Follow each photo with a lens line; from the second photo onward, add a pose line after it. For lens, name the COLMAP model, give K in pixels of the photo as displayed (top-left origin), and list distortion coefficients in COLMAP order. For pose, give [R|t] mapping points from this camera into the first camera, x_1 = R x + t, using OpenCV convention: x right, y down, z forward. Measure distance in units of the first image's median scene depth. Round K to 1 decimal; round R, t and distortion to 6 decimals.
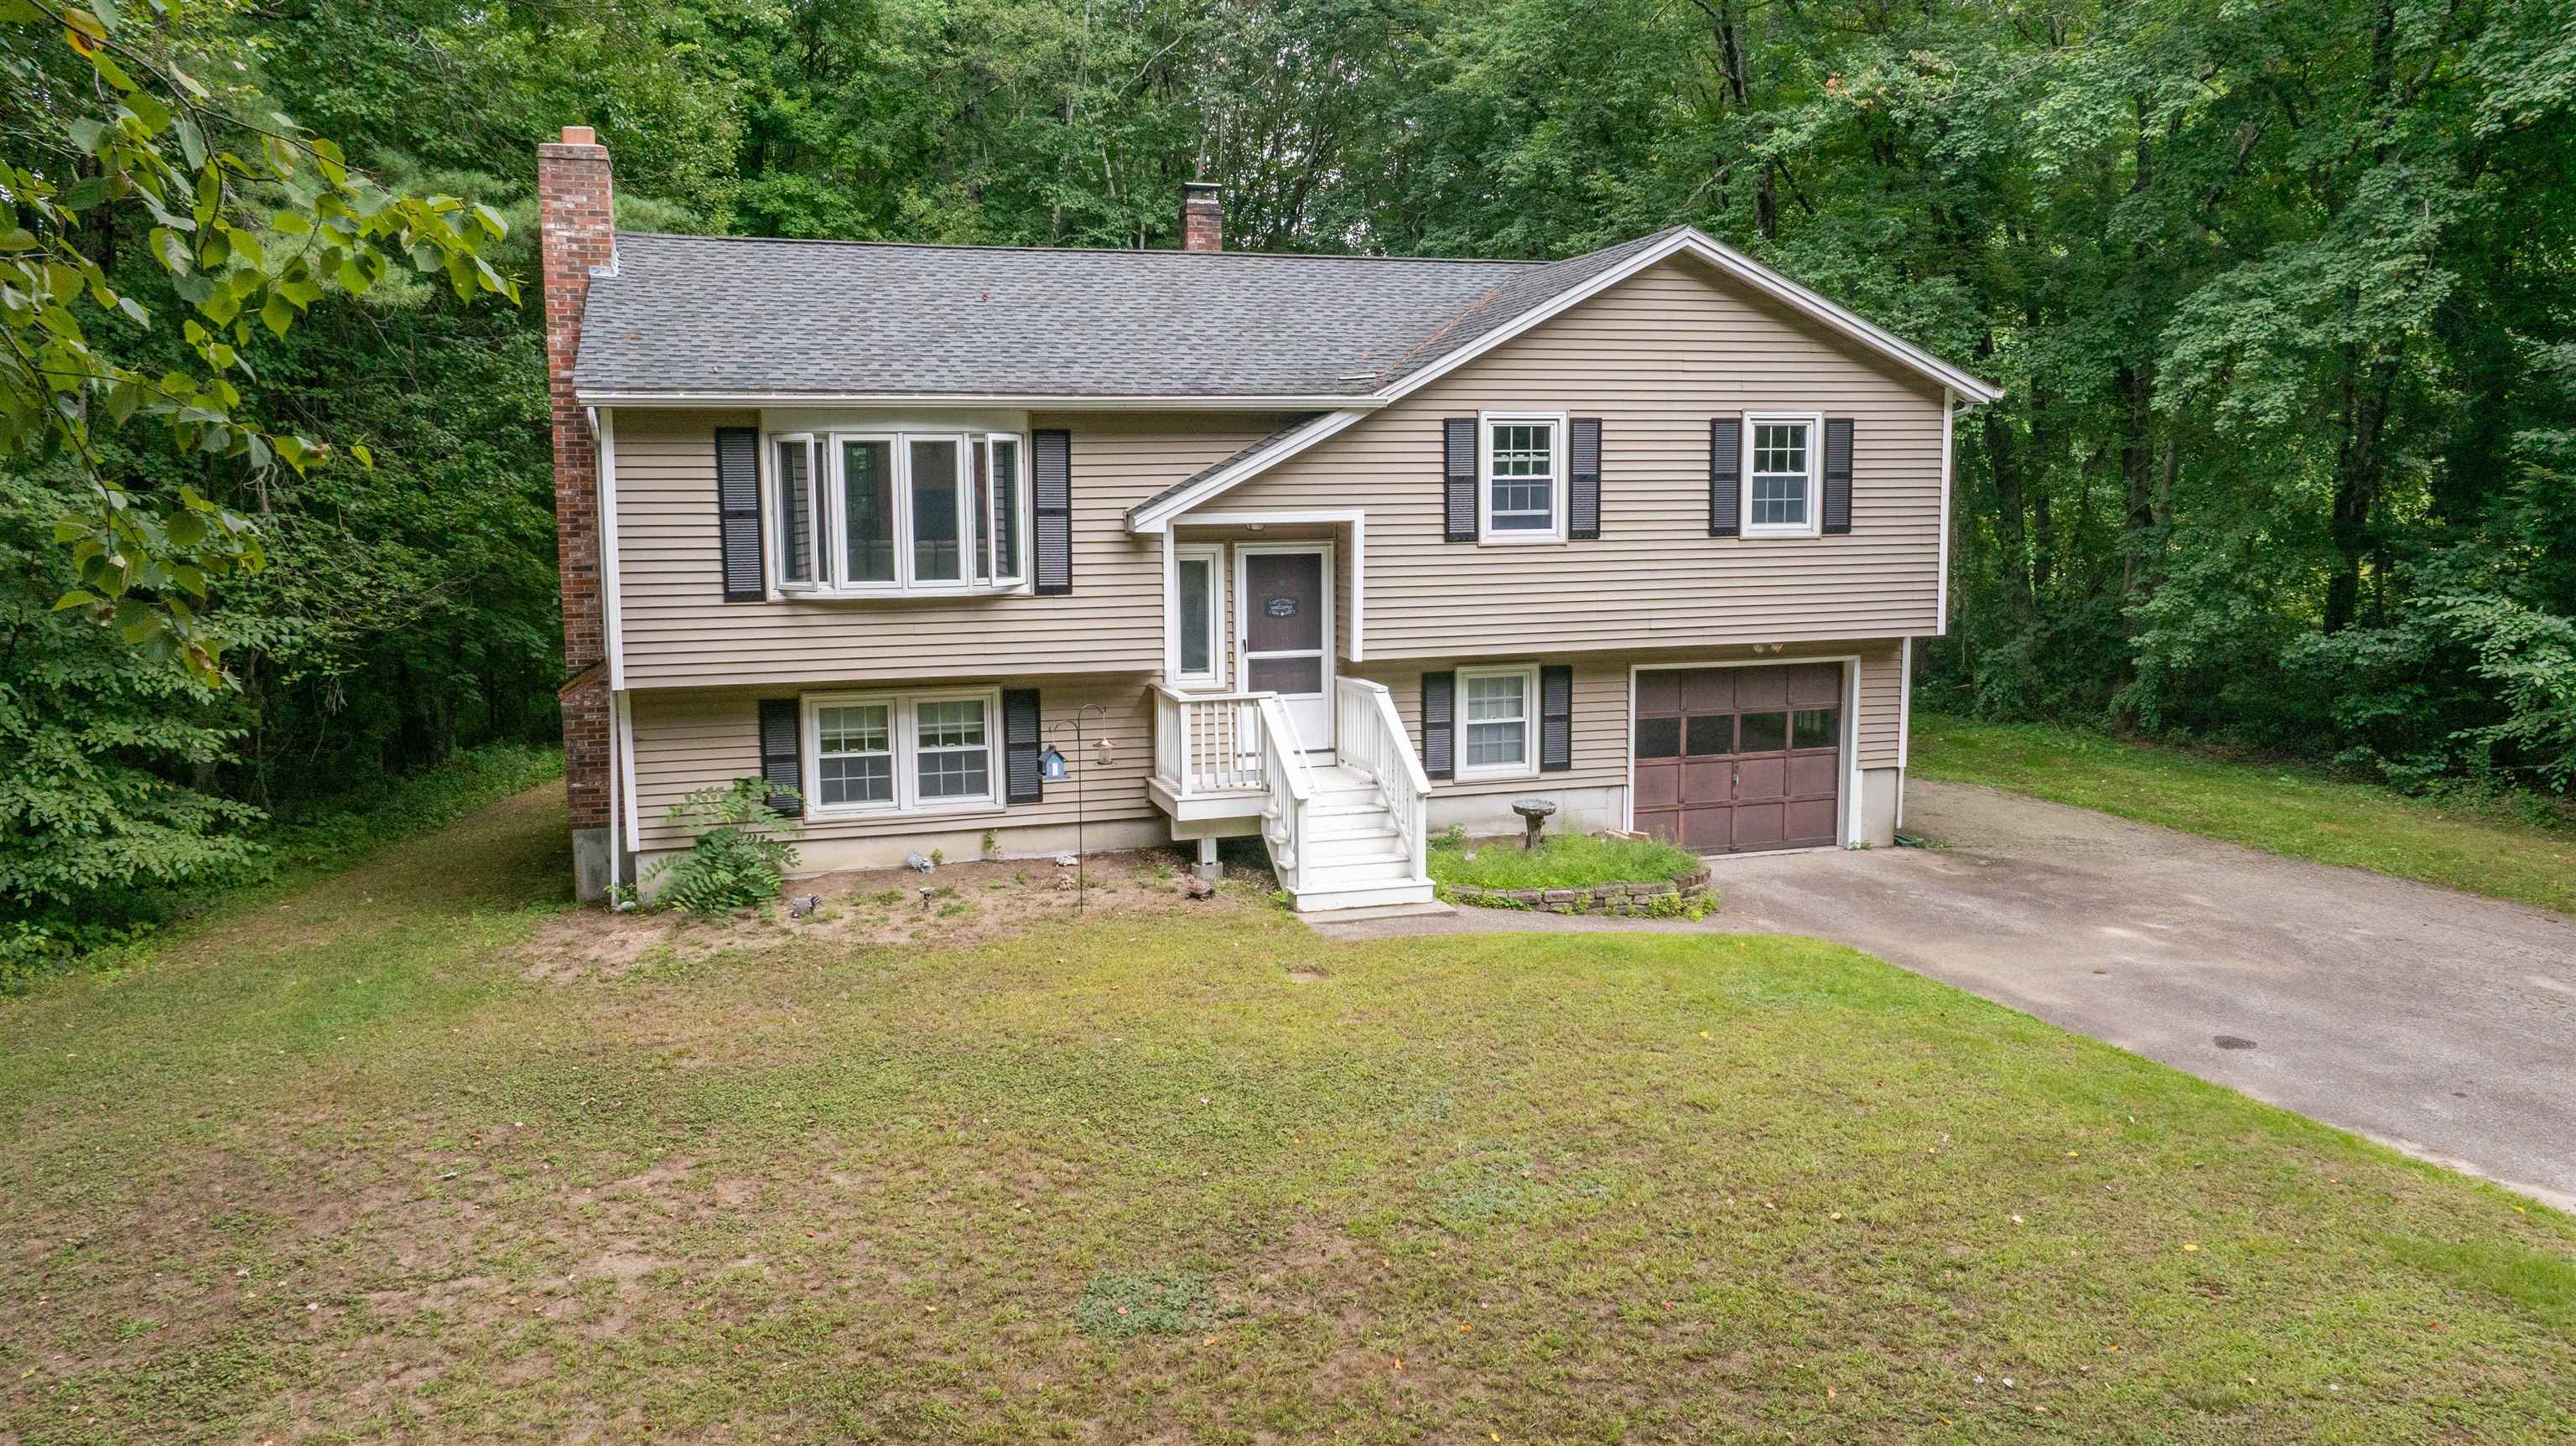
lens RADIAL K [[1811.4, 0, 1306.4], [0, 1811.4, 710.1], [0, 0, 1]] dist [-0.020342, 0.000629]
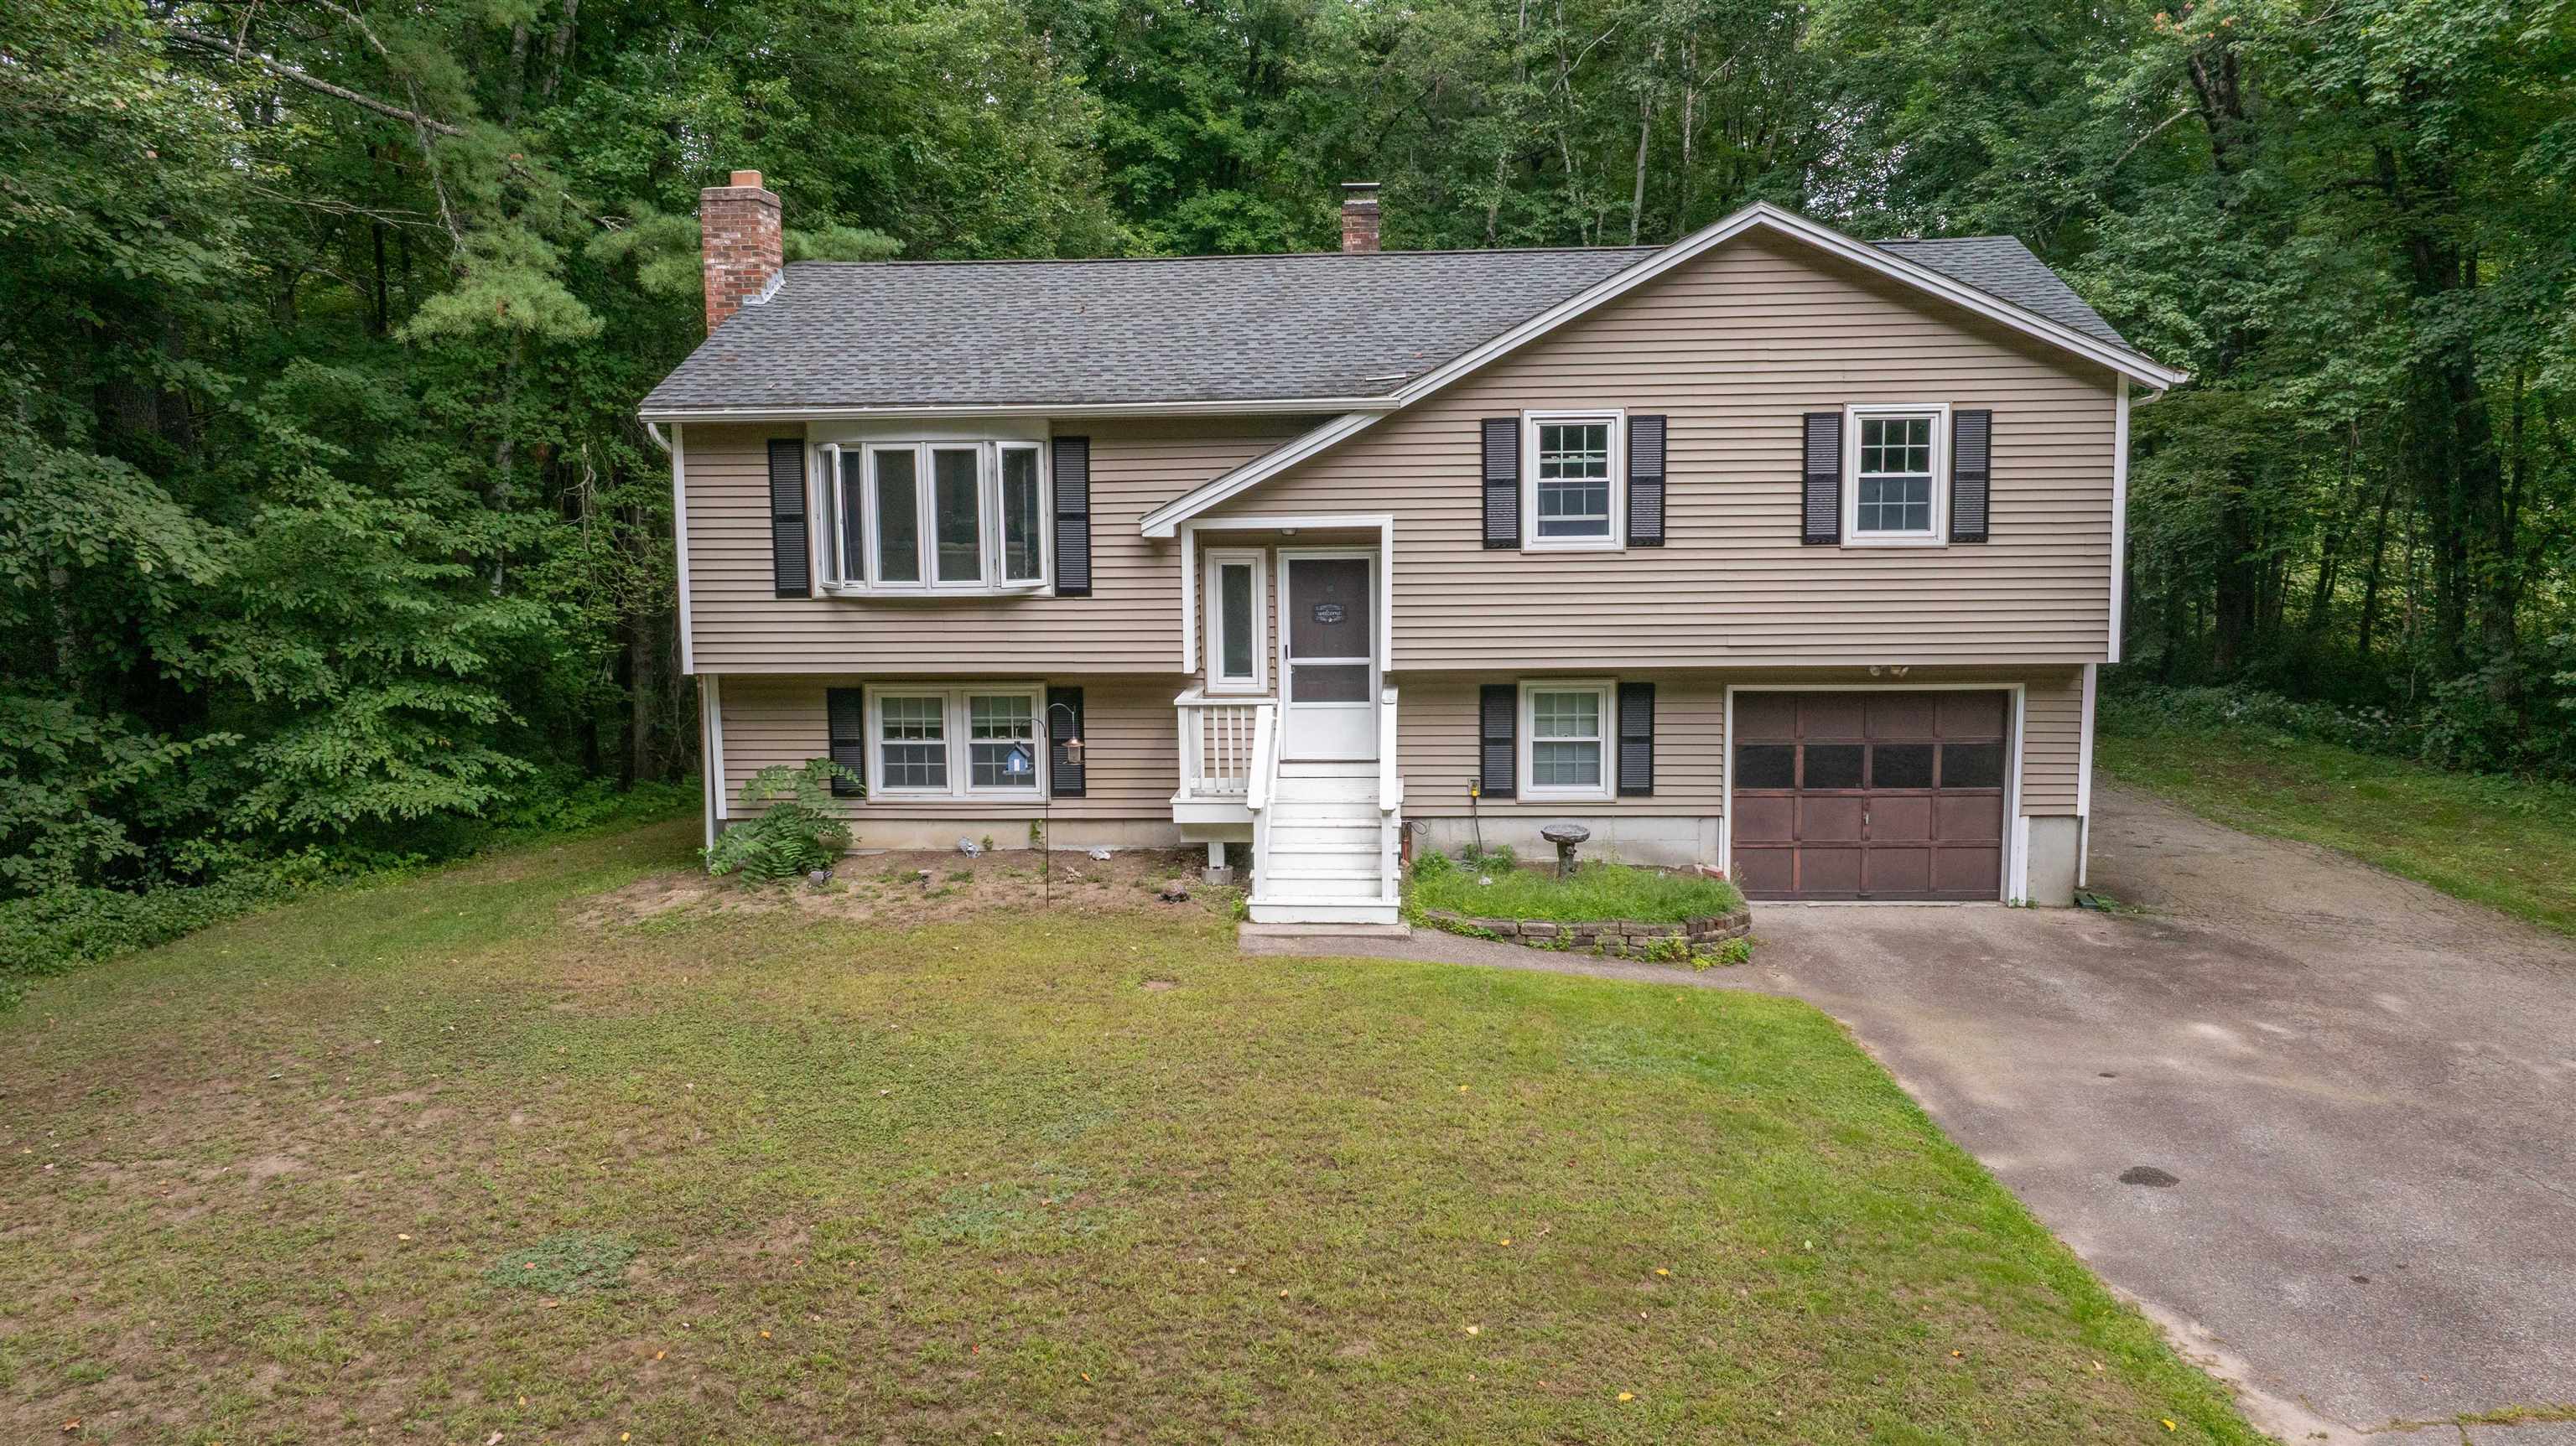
lens RADIAL K [[1811.4, 0, 1306.4], [0, 1811.4, 710.1], [0, 0, 1]] dist [-0.020342, 0.000629]
pose [[0.931168, 0.041073, -0.362270, 0.341379], [-0.040602, 0.999136, 0.008916, -0.012914], [0.362323, 0.006407, 0.932030, 0.081321]]
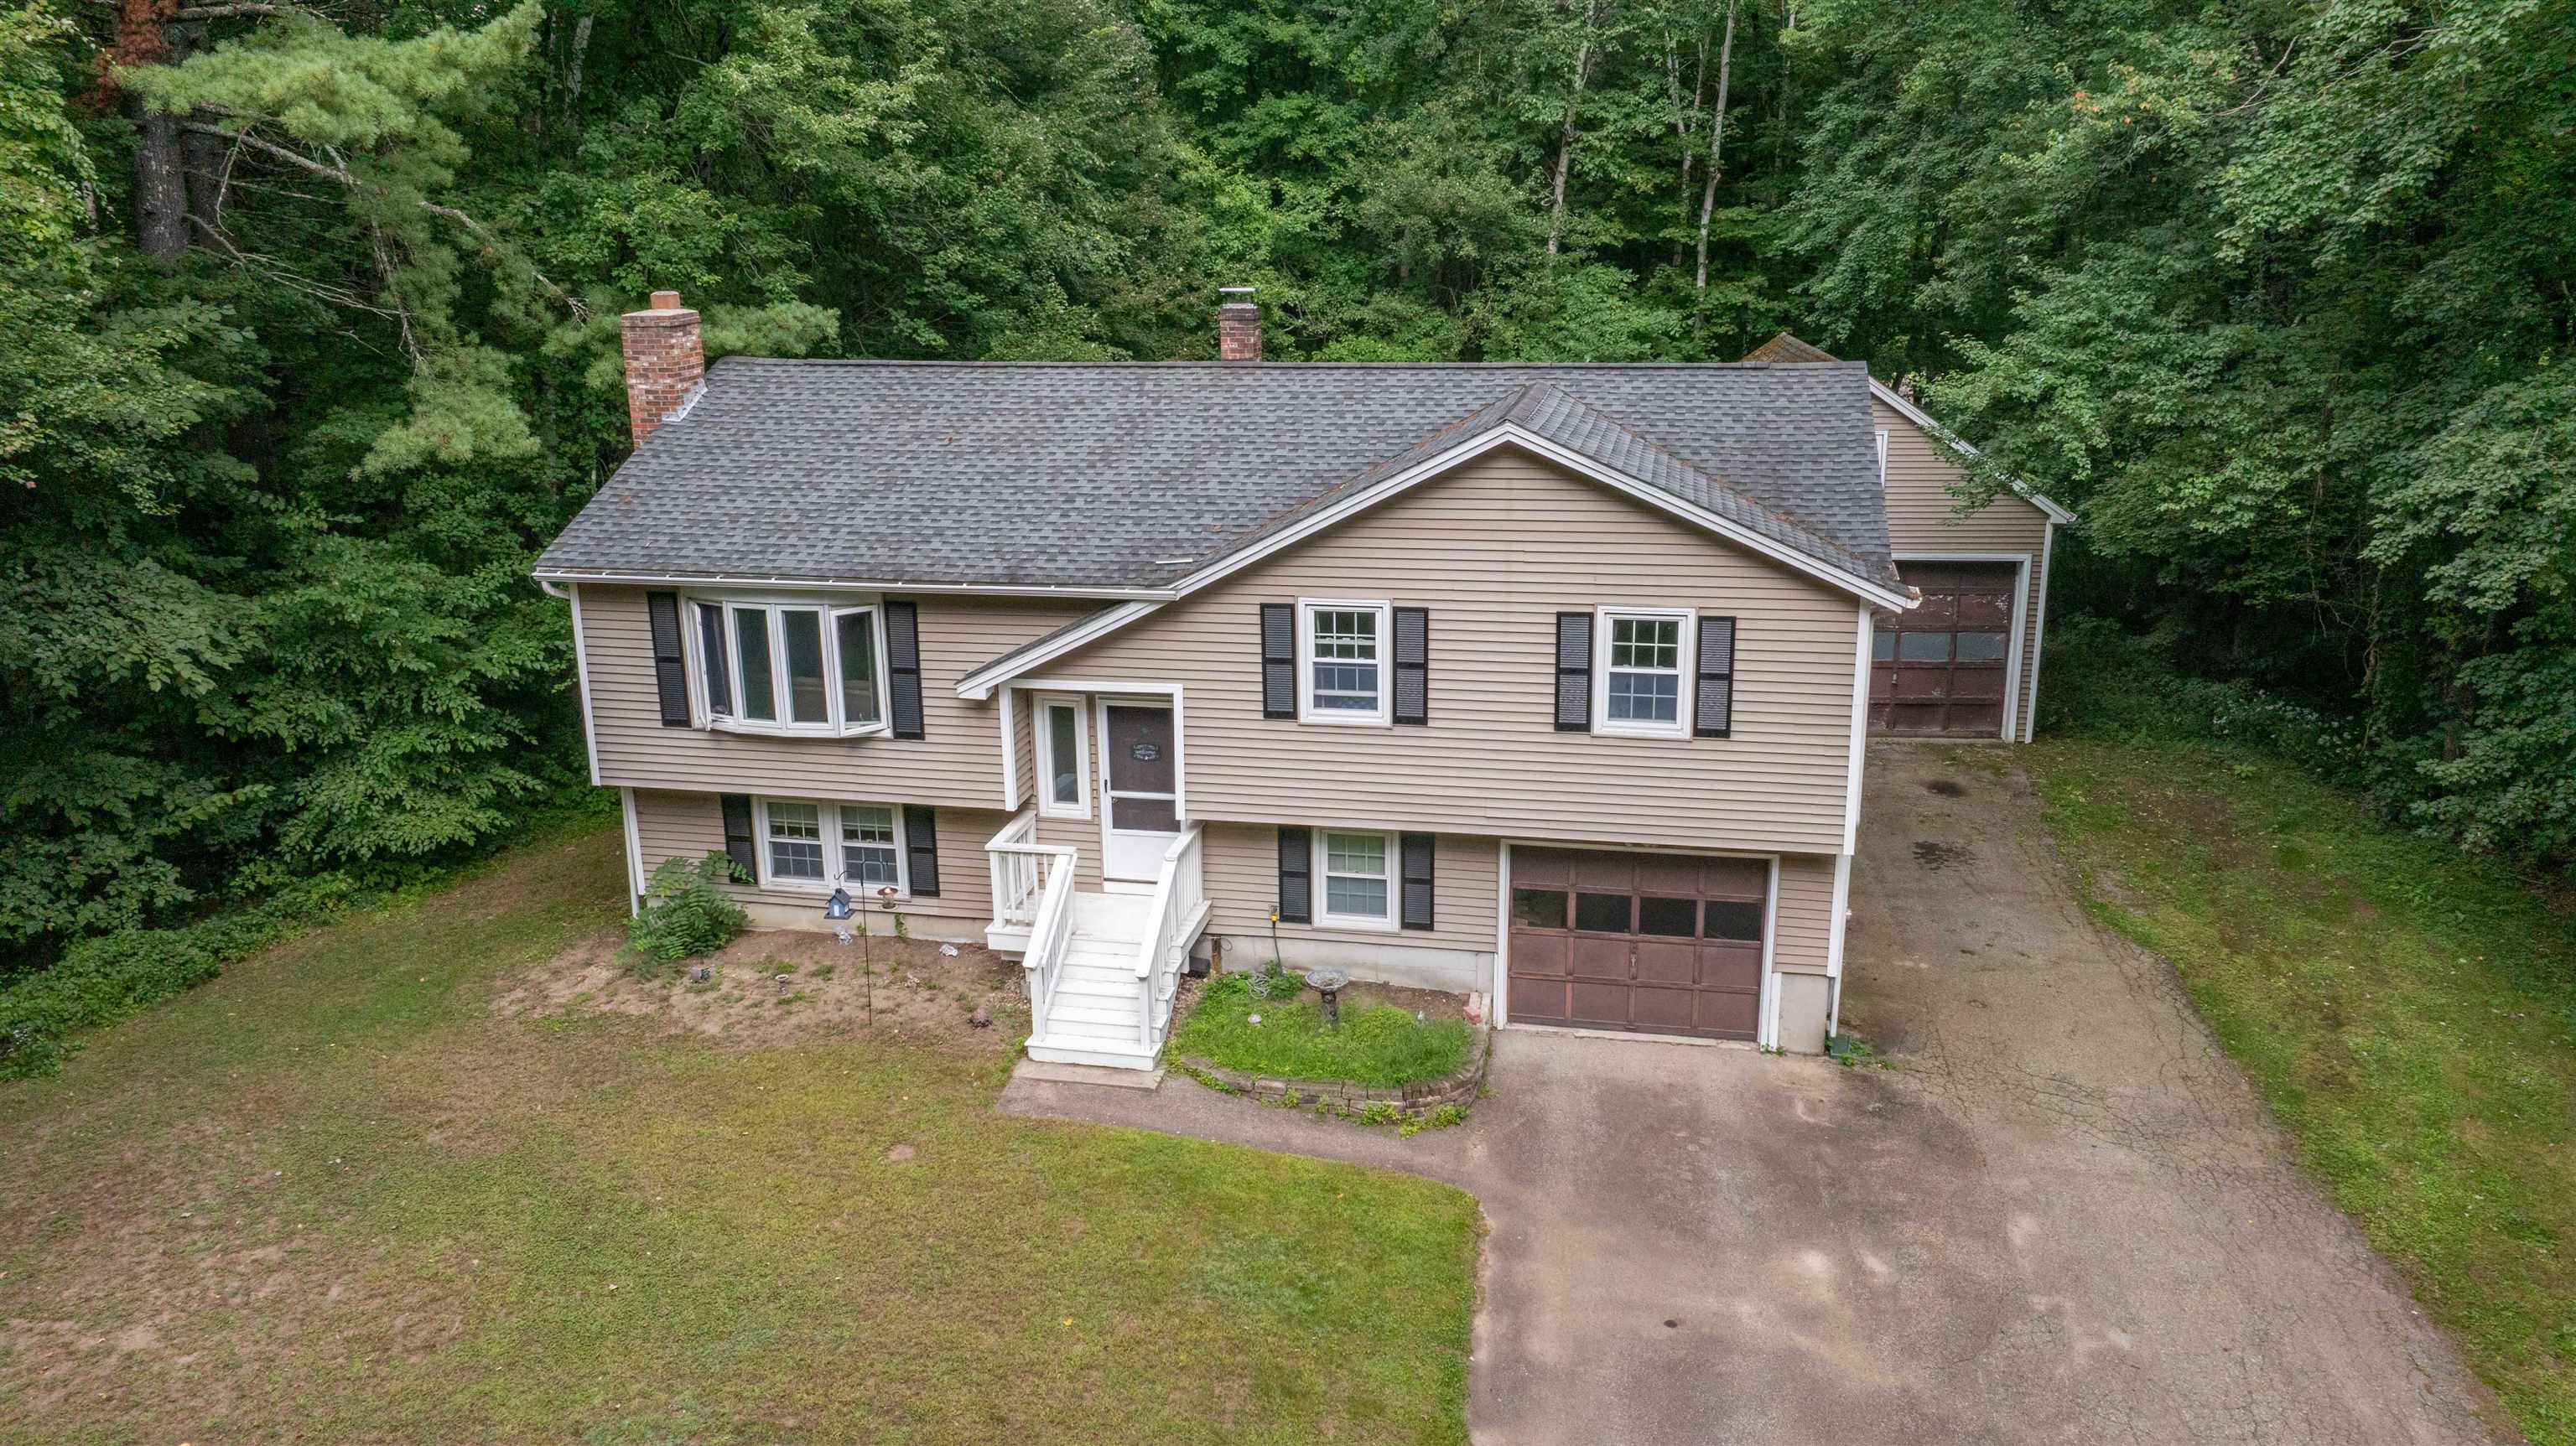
lens RADIAL K [[1811.4, 0, 1306.4], [0, 1811.4, 710.1], [0, 0, 1]] dist [-0.020342, 0.000629]
pose [[0.871301, 0.130187, -0.473165, 0.592317], [-0.055979, 0.984243, 0.167724, -0.274865], [0.487545, -0.119651, 0.864860, 0.118965]]
